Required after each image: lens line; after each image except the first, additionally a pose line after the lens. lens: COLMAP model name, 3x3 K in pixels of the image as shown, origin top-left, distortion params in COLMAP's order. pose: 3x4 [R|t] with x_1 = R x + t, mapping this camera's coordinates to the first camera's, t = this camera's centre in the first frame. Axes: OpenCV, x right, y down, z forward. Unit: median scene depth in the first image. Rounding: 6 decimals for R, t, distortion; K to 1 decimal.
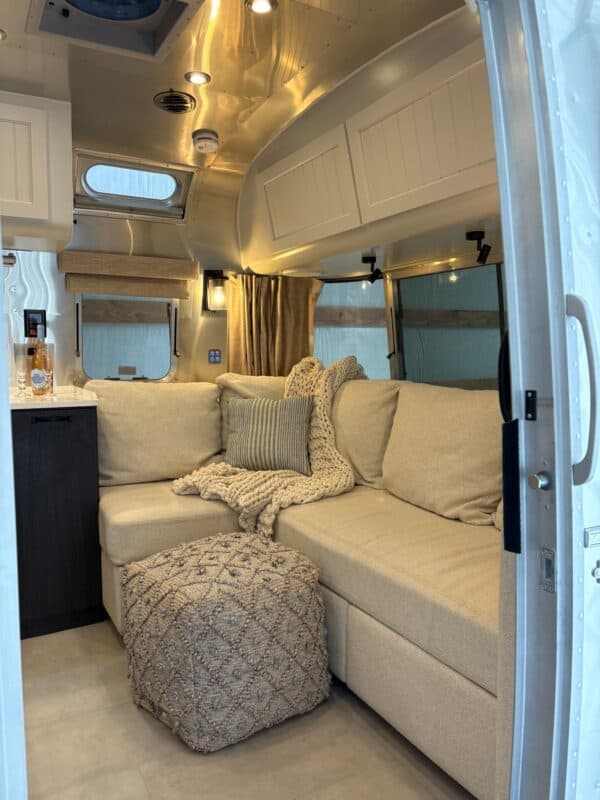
lens RADIAL K [[594.6, 0, 301.9], [0, 594.6, 405.0], [0, 0, 1]] dist [0.066816, -0.078179]
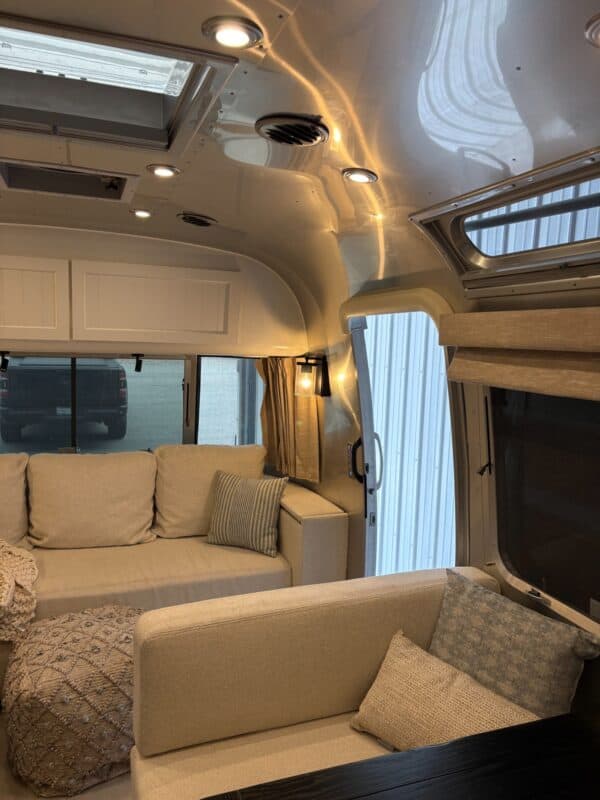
lens RADIAL K [[594.6, 0, 301.9], [0, 594.6, 405.0], [0, 0, 1]] dist [0.066816, -0.078179]
pose [[0.170213, -0.110406, 0.979203, -0.825468], [0.057055, 0.993141, 0.102060, -0.209956], [-0.983754, 0.038497, 0.175345, 0.250582]]
